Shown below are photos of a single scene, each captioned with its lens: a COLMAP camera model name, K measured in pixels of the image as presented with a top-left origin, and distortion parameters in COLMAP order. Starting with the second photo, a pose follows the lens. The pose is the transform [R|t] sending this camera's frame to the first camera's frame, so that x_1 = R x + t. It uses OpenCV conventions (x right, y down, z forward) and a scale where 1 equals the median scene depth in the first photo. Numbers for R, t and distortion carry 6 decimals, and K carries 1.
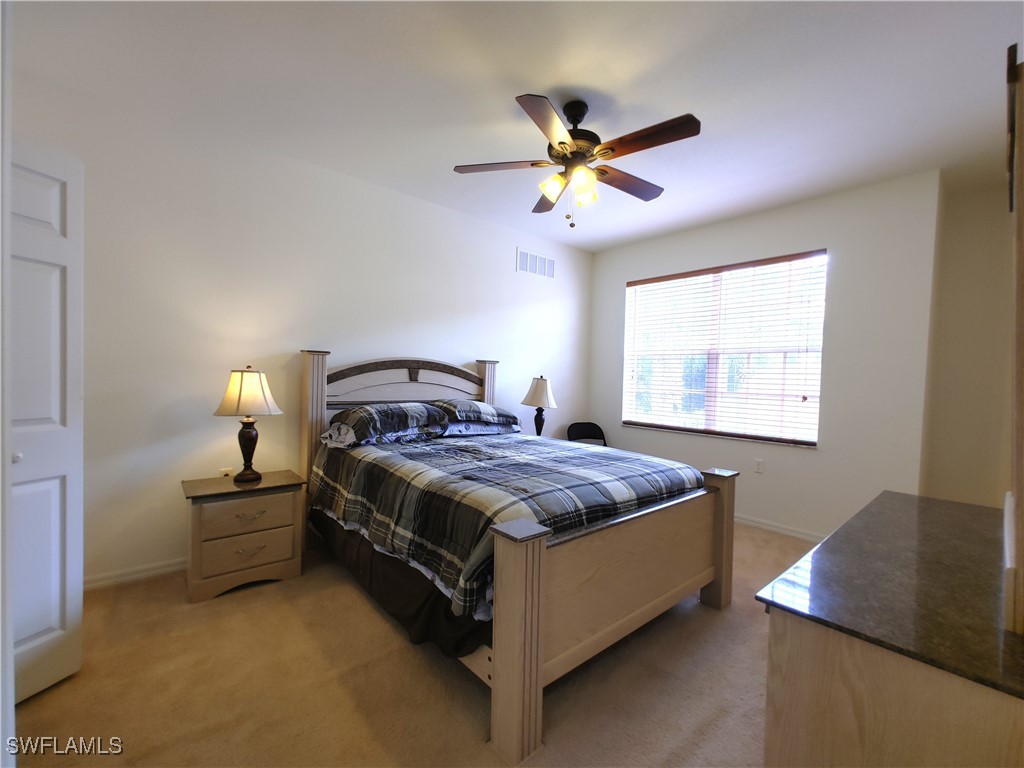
lens RADIAL K [[439.3, 0, 522.7], [0, 439.3, 388.5], [0, 0, 1]] dist [0.000586, 0.000325]
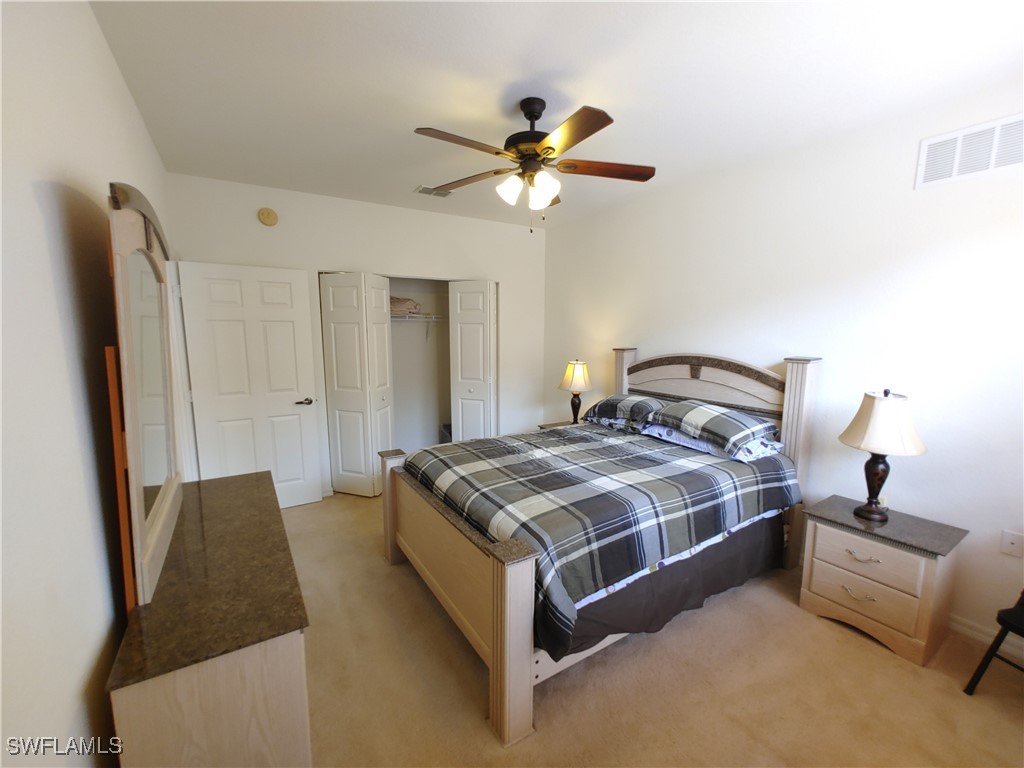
lens RADIAL K [[435.7, 0, 518.6], [0, 435.7, 389.3], [0, 0, 1]] dist [0.002149, 0.000658]
pose [[-0.160307, 0.107057, -0.981244, 0.793195], [-0.024668, 0.993356, 0.112409, -0.094921], [0.986759, 0.042225, -0.156601, 0.811325]]
